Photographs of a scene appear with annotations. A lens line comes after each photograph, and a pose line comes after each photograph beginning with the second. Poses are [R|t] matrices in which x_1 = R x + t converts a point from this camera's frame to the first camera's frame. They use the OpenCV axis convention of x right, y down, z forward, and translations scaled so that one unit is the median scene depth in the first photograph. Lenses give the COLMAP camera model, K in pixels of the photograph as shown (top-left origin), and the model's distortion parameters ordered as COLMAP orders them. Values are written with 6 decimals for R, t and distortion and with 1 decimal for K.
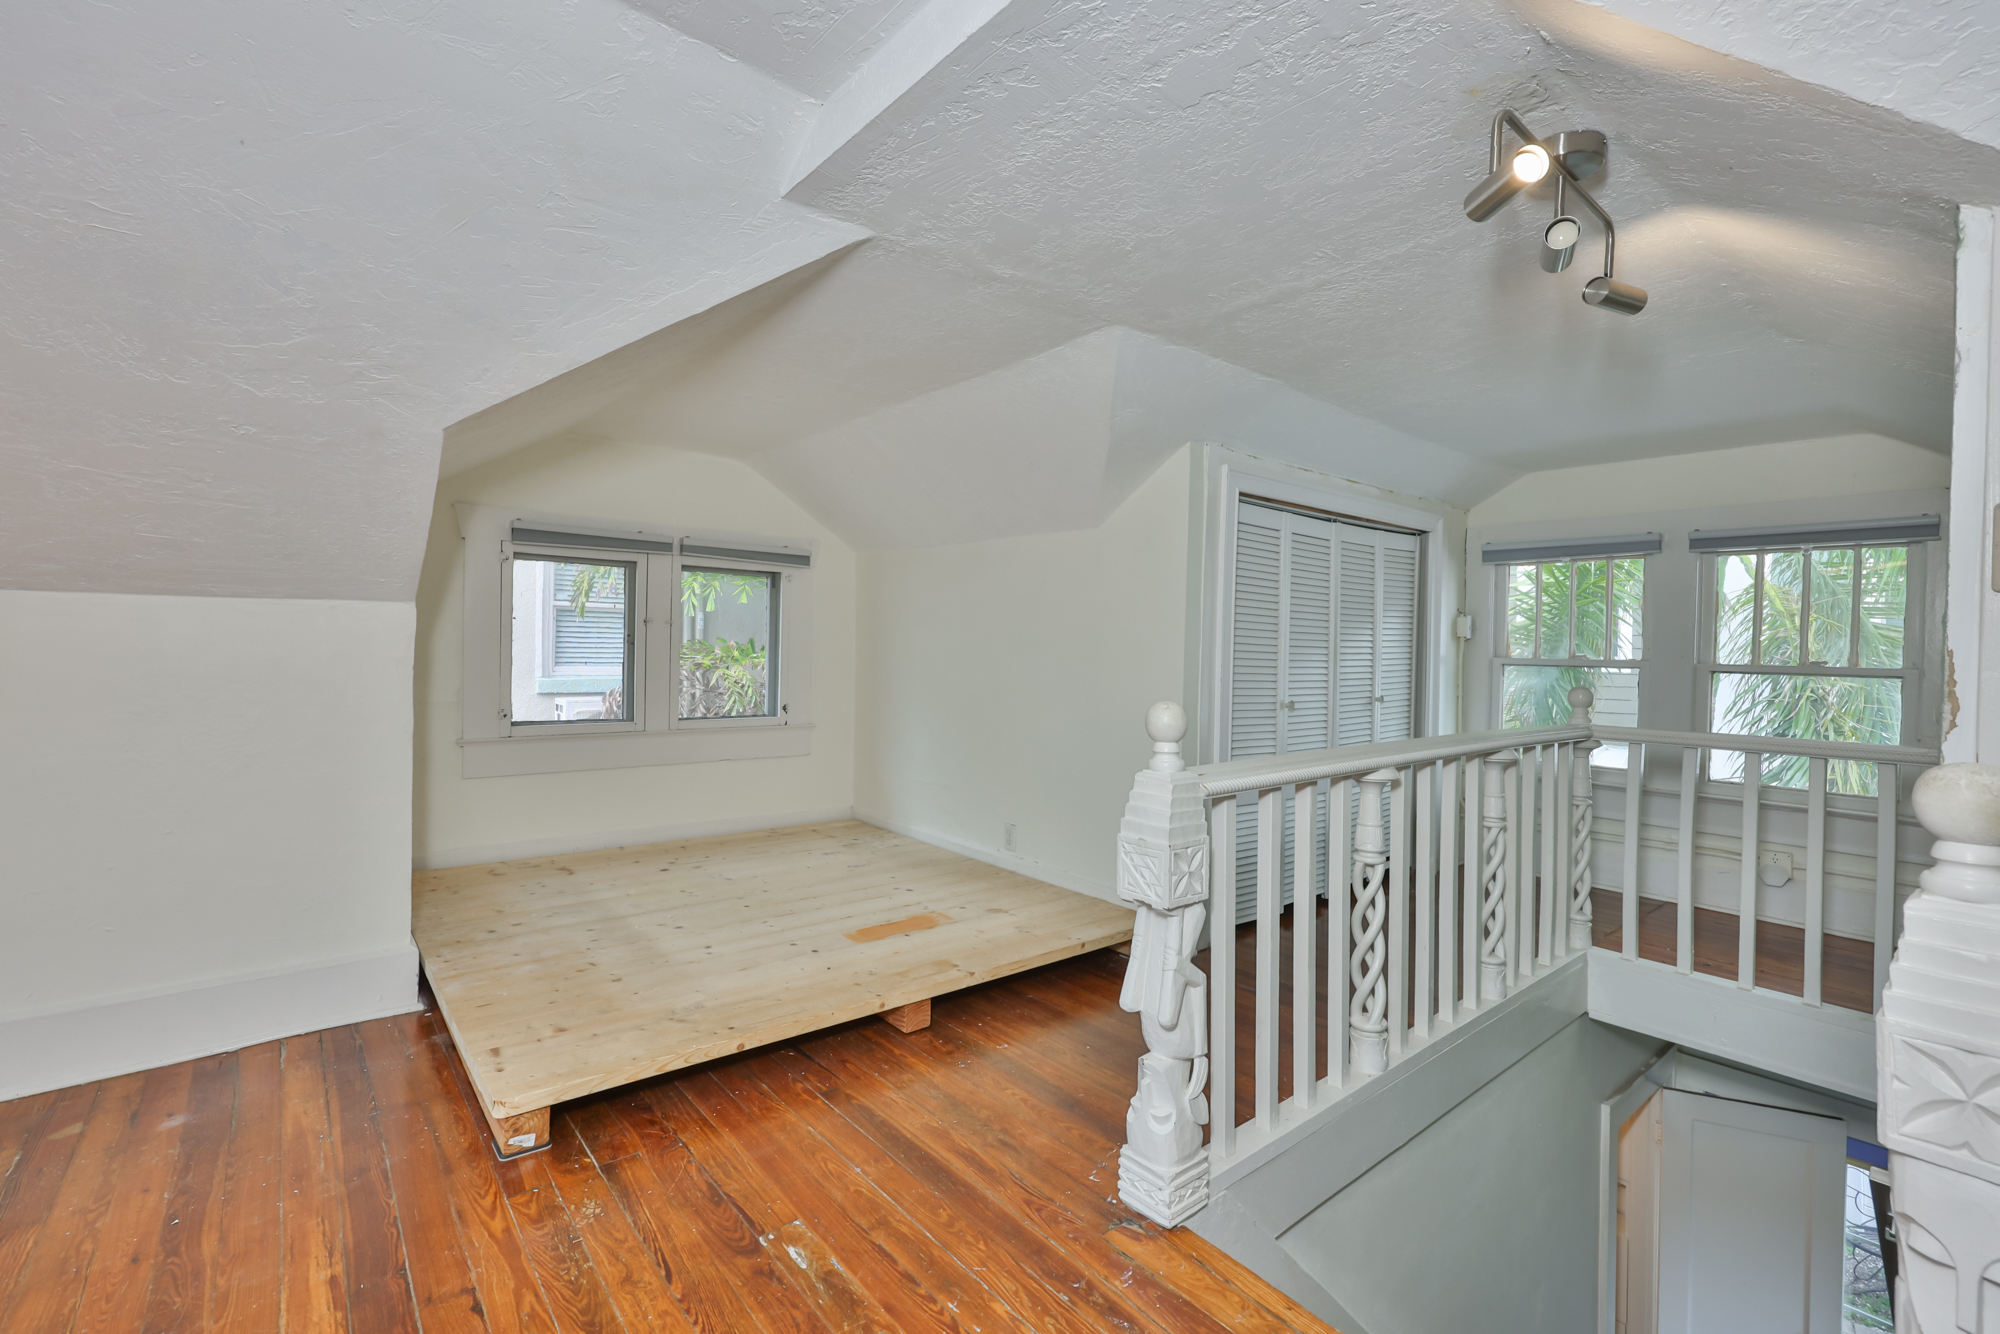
lens RADIAL K [[875.7, 0, 982.8], [0, 875.7, 657.6], [0, 0, 1]] dist [-0.002180, 0.001179]
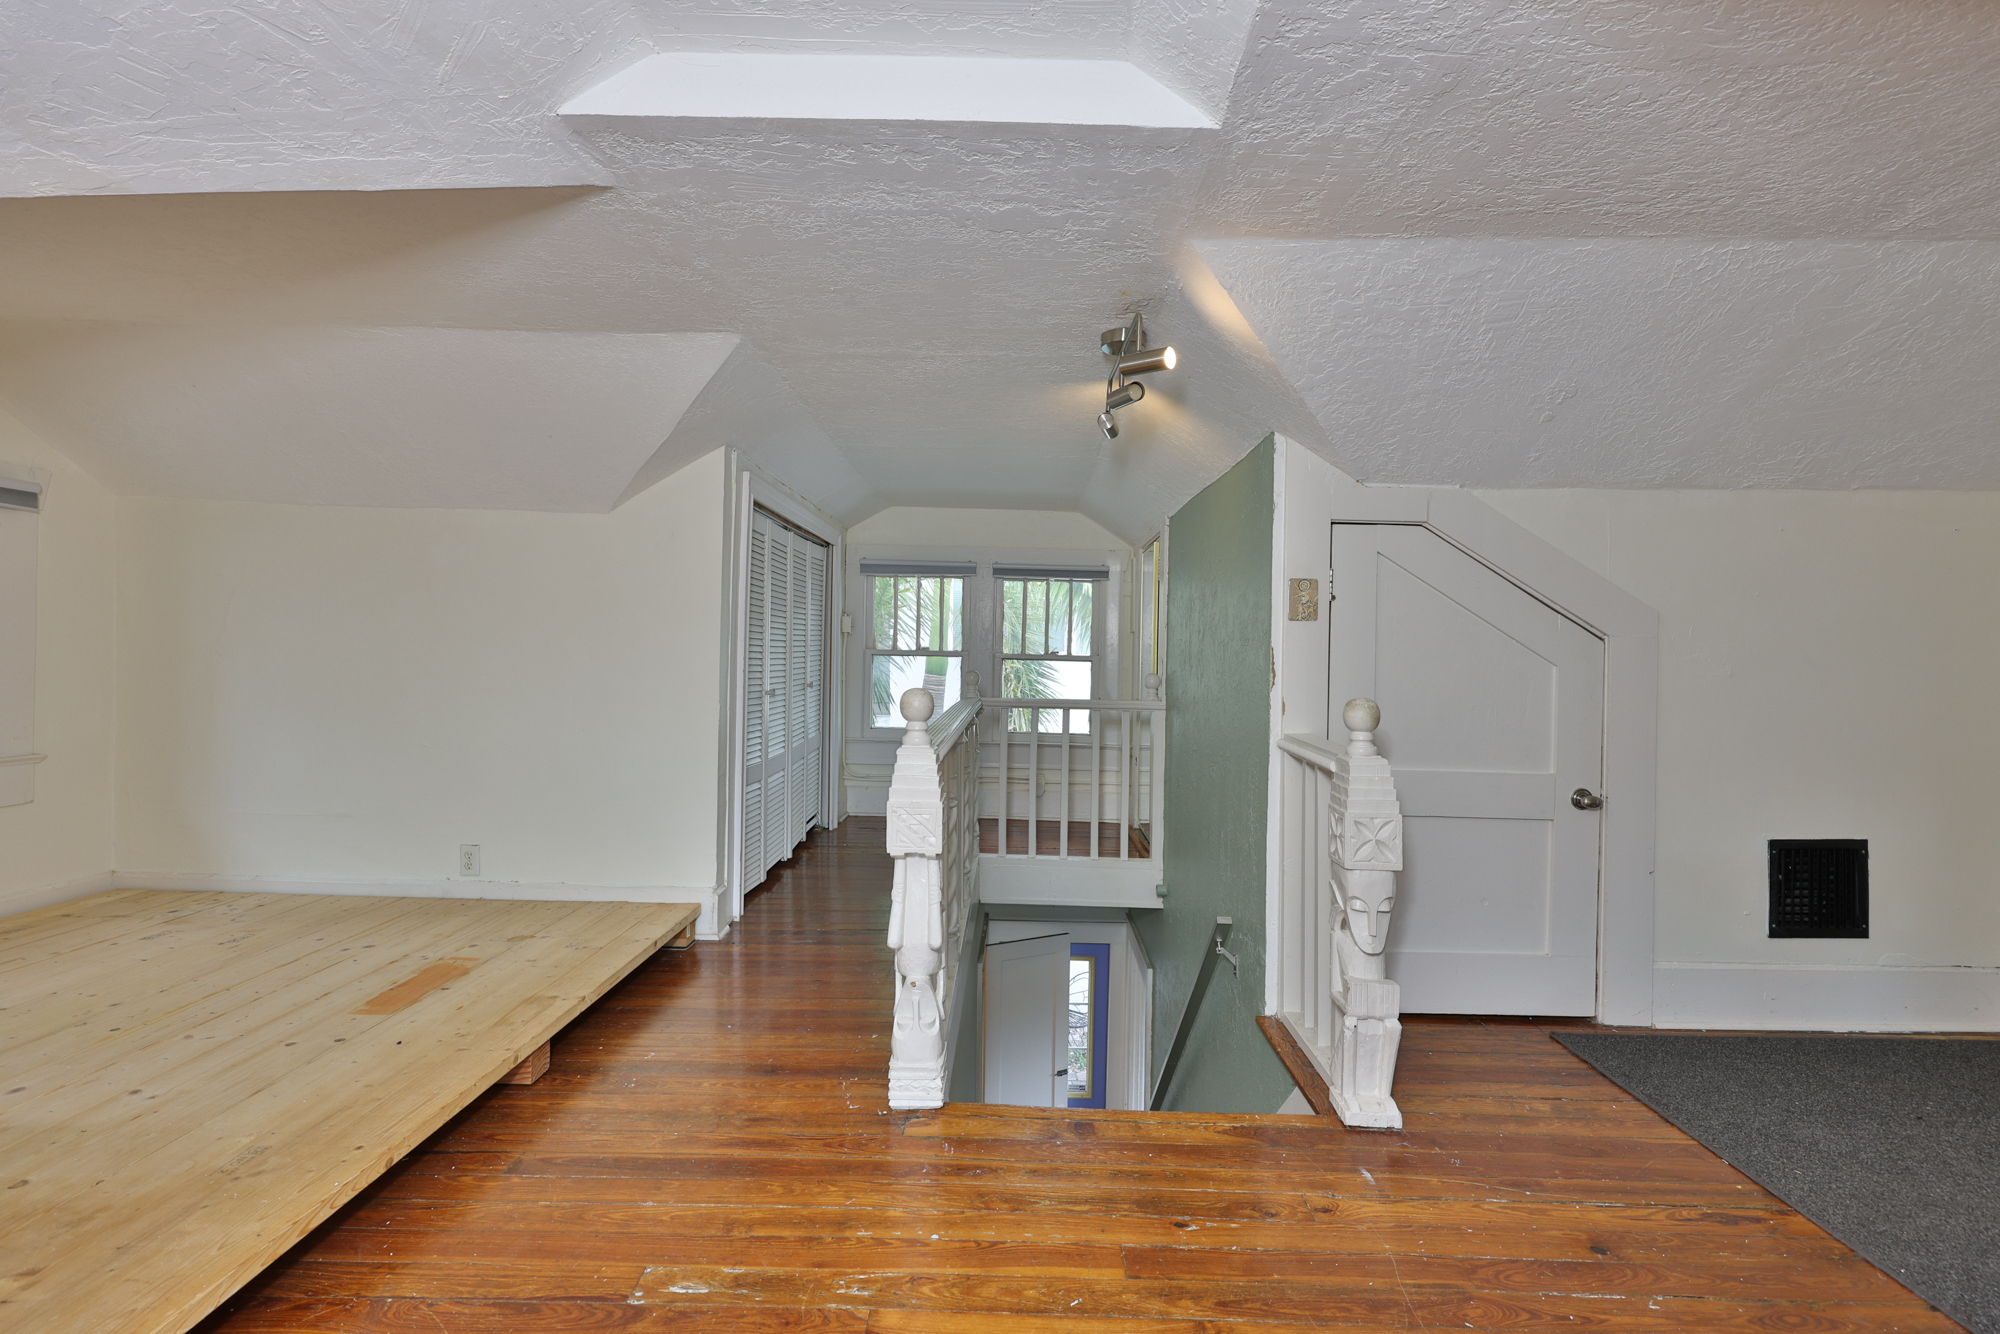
lens RADIAL K [[875.7, 0, 990.8], [0, 875.7, 661.0], [0, 0, 1]] dist [-0.002180, 0.001179]
pose [[0.640281, -0.012791, 0.768034, -0.382708], [-0.000295, 0.999857, 0.016898, -0.005626], [-0.768141, -0.011046, 0.640186, 0.080045]]
